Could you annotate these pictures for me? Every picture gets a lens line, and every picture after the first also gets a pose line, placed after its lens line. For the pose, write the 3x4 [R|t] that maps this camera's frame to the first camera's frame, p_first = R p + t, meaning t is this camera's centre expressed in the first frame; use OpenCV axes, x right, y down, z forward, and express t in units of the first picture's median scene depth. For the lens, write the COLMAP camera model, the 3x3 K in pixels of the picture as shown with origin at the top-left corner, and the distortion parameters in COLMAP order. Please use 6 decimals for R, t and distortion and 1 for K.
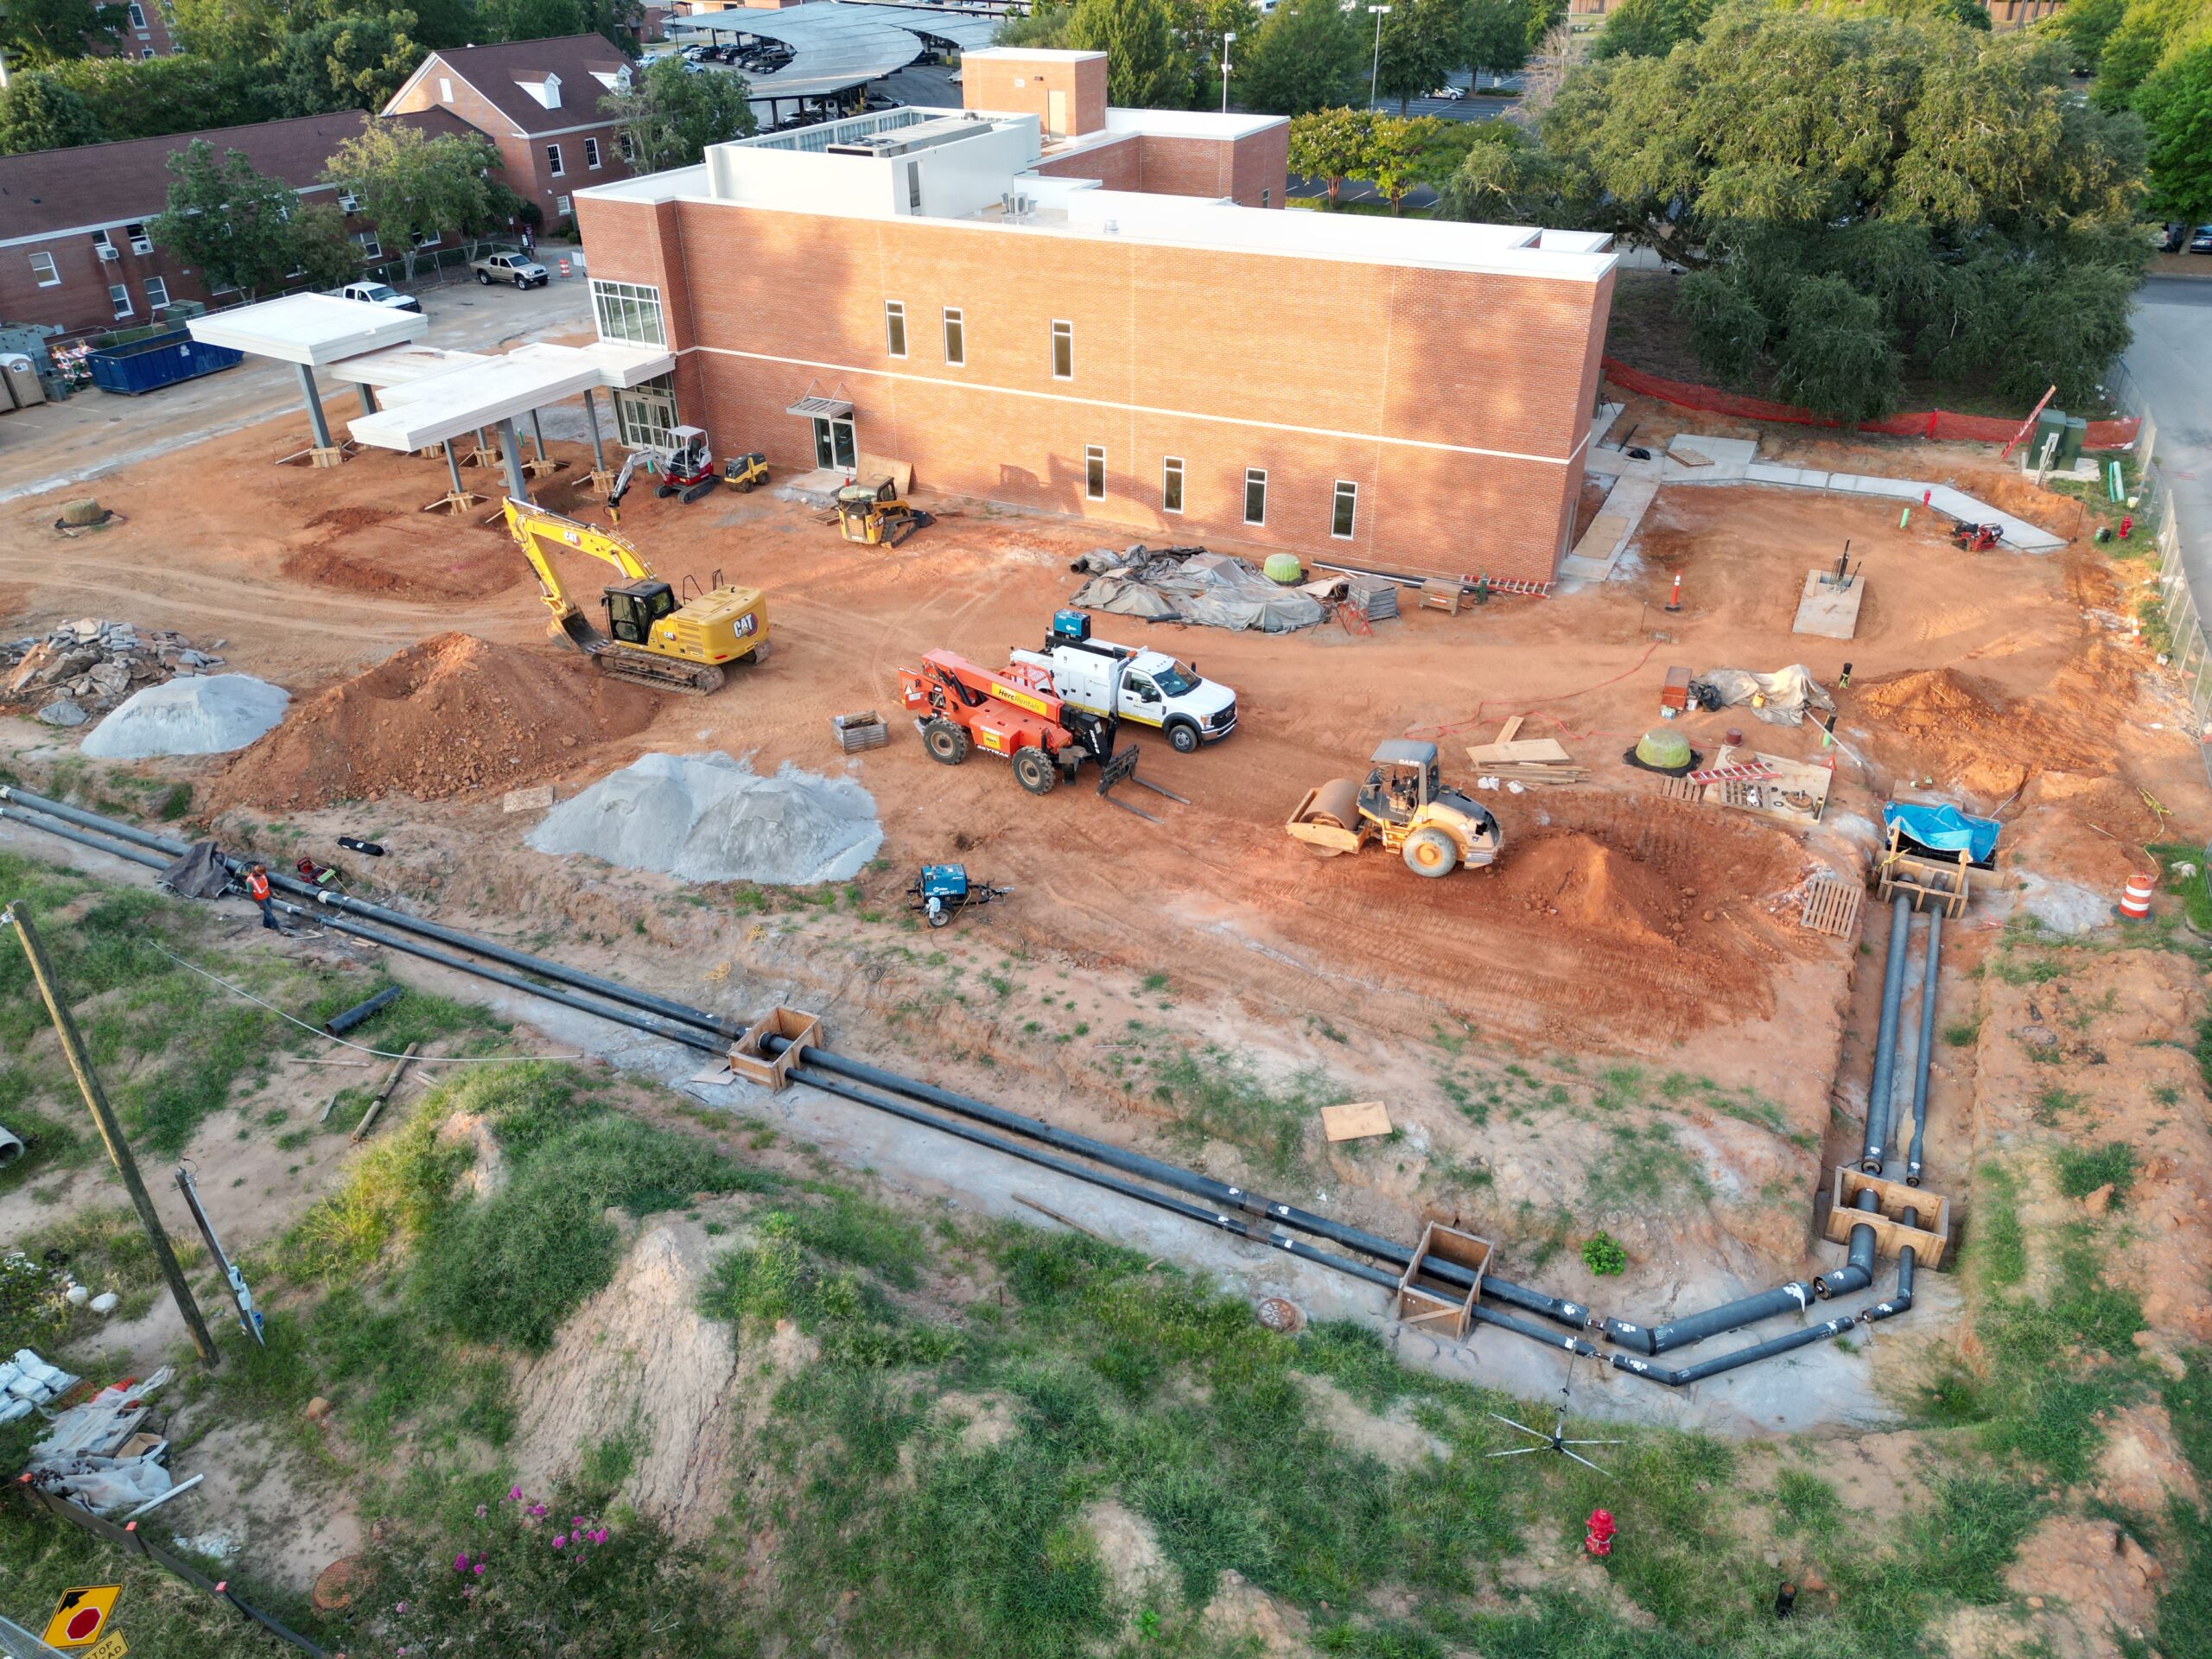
lens RADIAL K [[1553.1, 0, 1111.0], [0, 1553.1, 832.0], [0, 0, 1]] dist [0.076720, -0.072782]
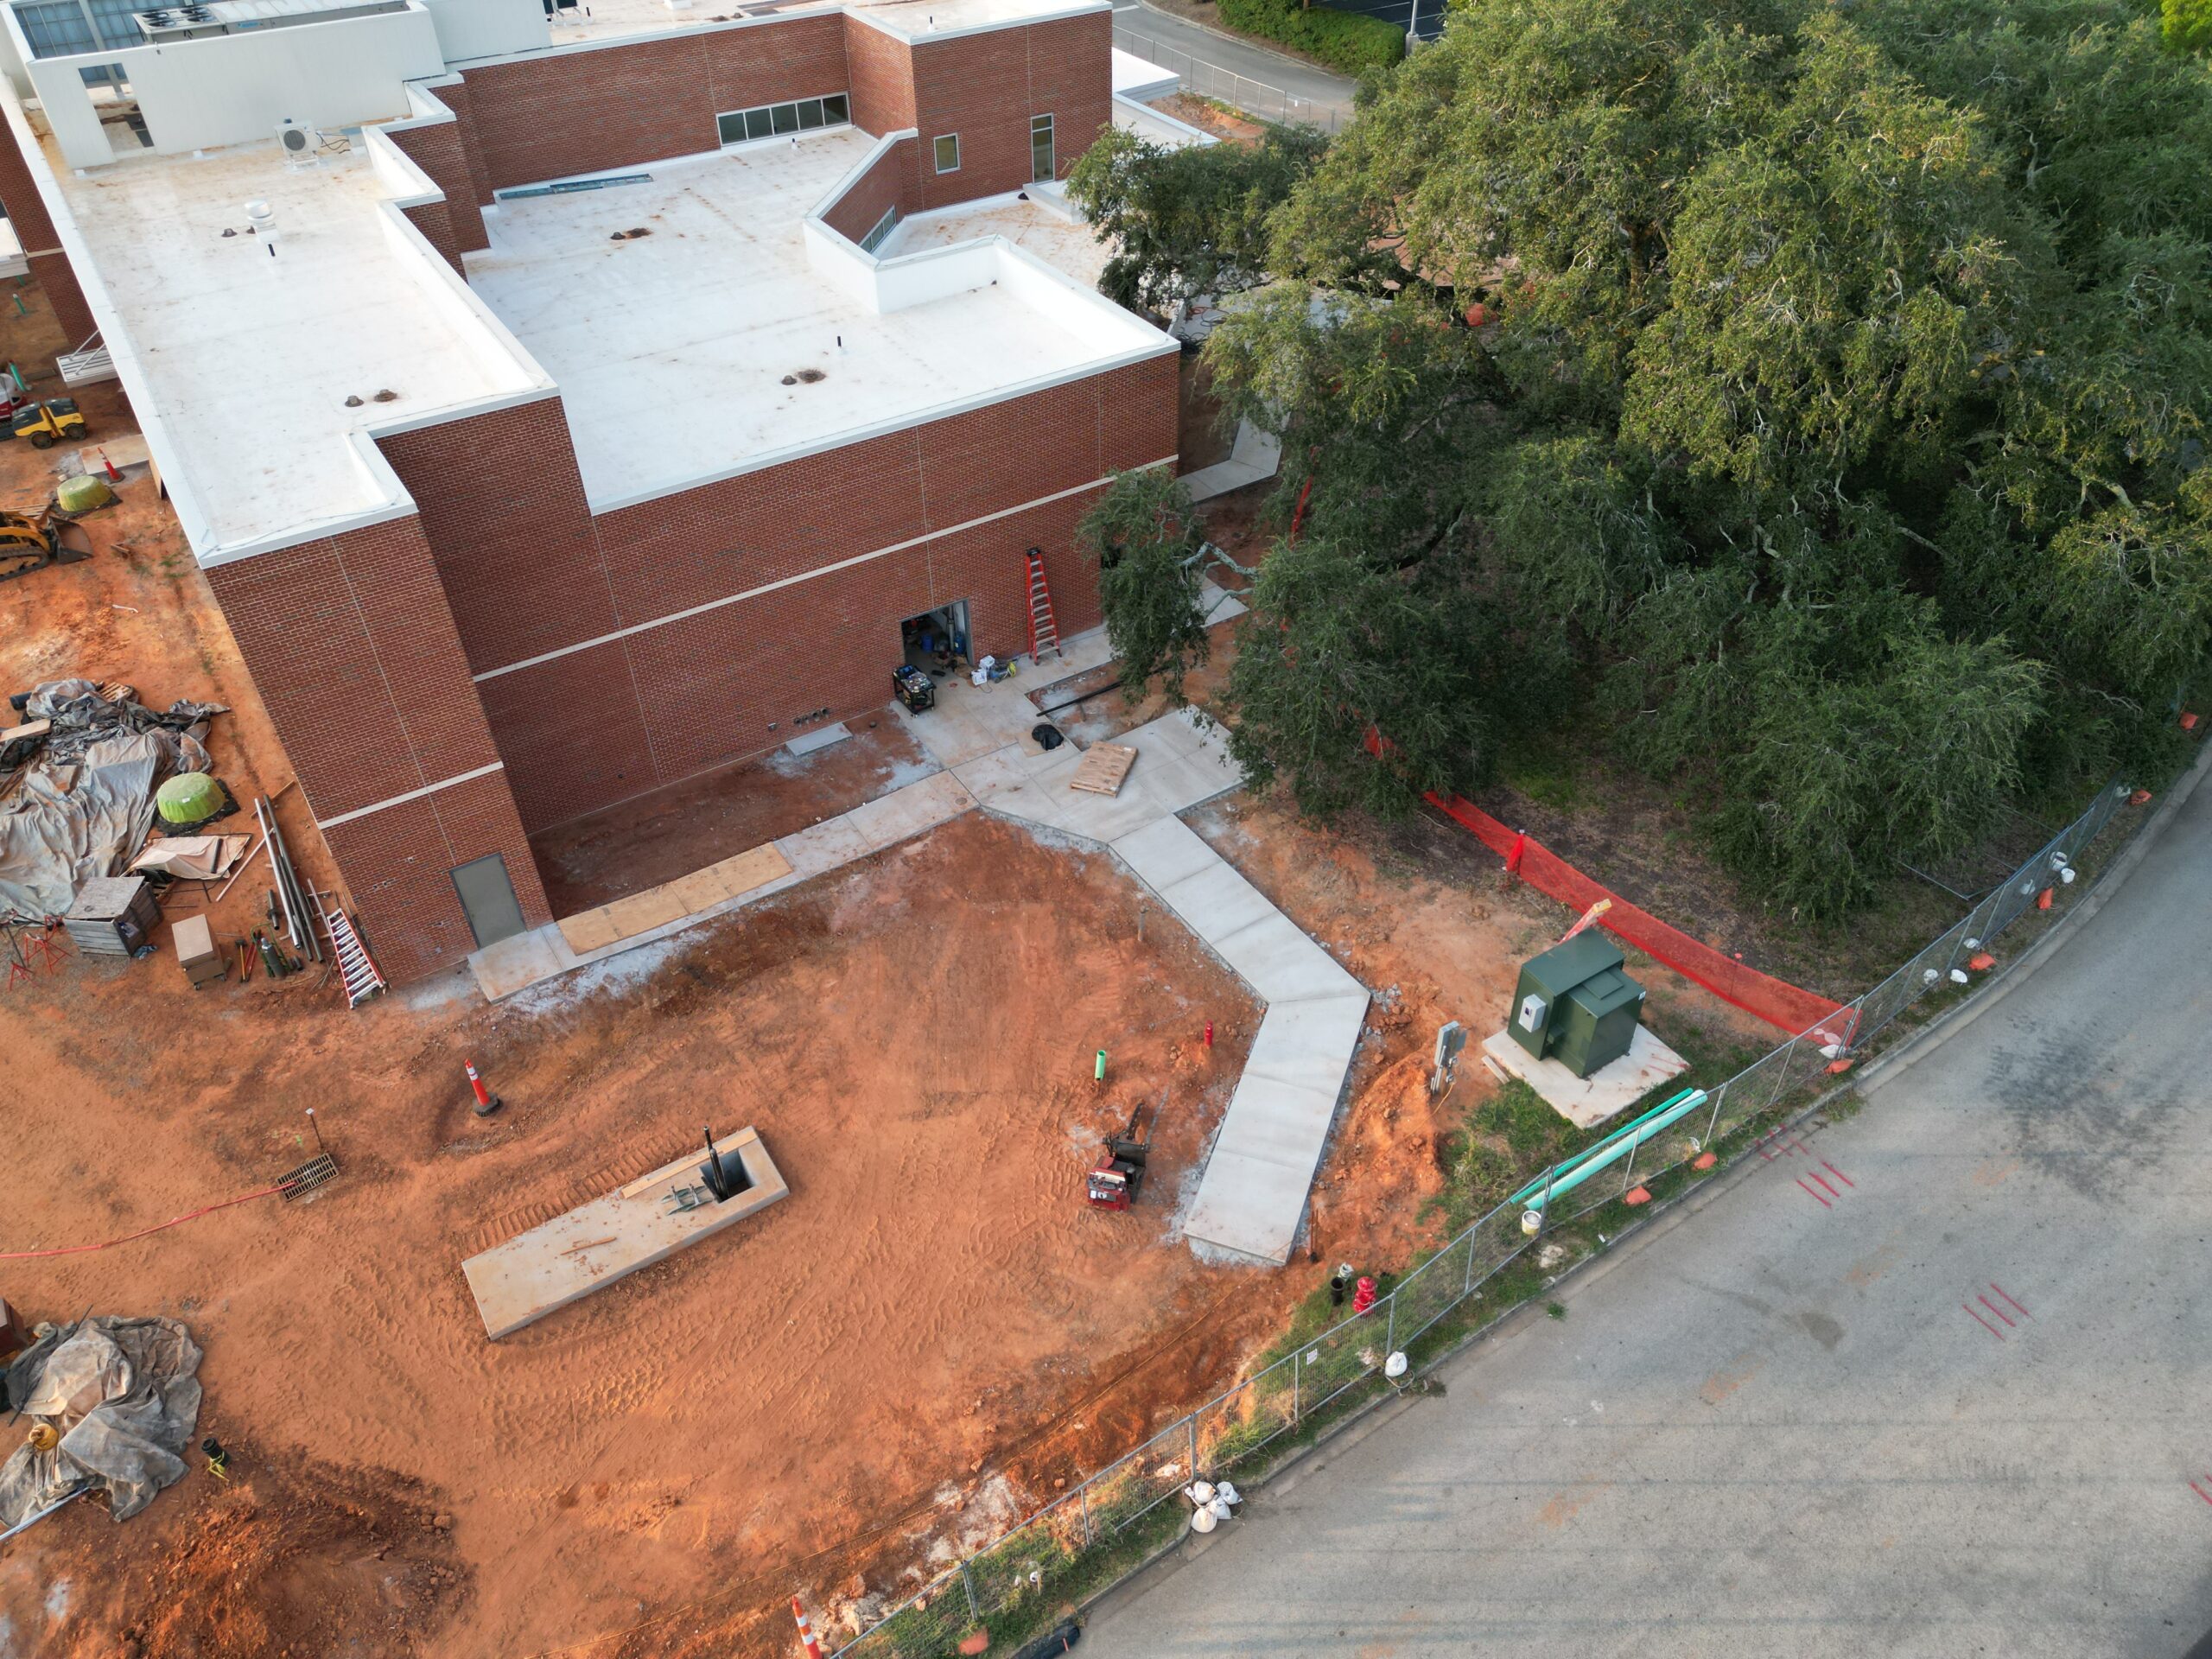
lens RADIAL K [[1553.8, 0, 1119.5], [0, 1553.8, 828.2], [0, 0, 1]] dist [0.064984, -0.057209]
pose [[0.858538, 0.332911, -0.389978, 0.645165], [-0.262146, 0.938632, 0.224163, -0.370203], [0.440672, -0.090222, 0.893123, 0.508566]]
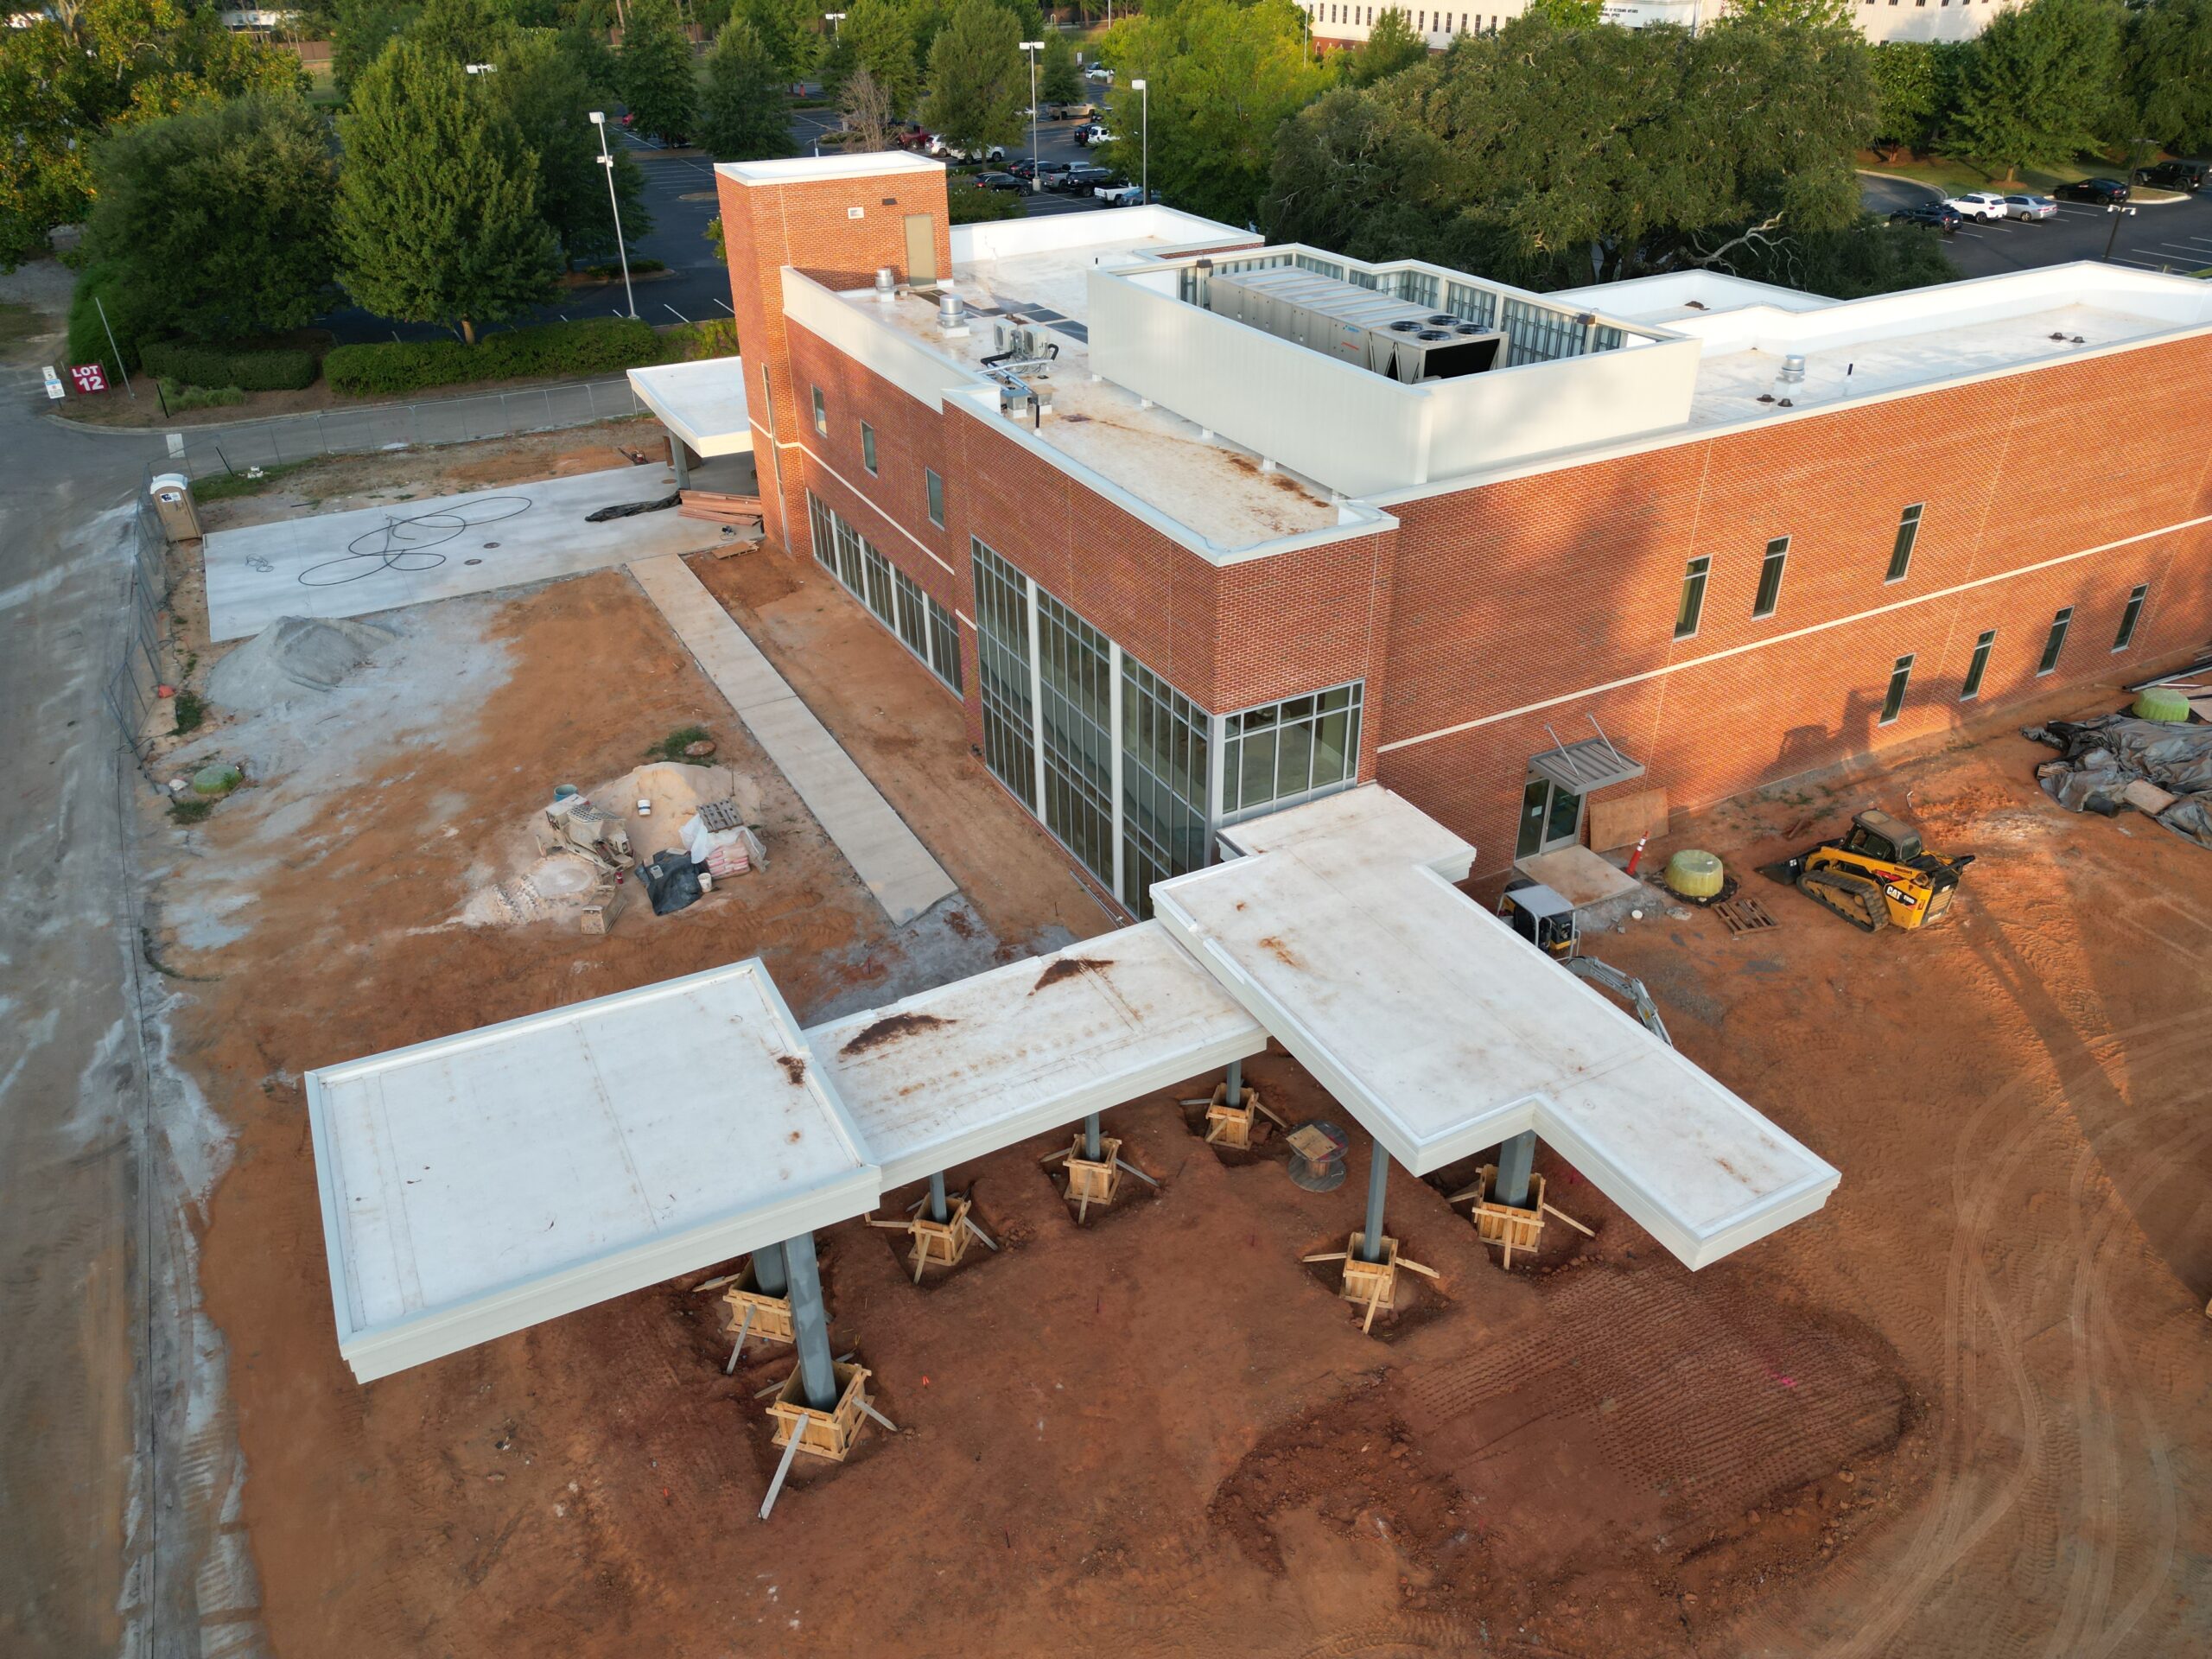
lens RADIAL K [[1553.1, 0, 1111.0], [0, 1553.1, 832.0], [0, 0, 1]] dist [0.076720, -0.072782]
pose [[0.593598, -0.414794, 0.689629, -0.714895], [0.424429, 0.889428, 0.169641, -0.428460], [-0.683741, 0.192000, 0.704013, 0.721439]]
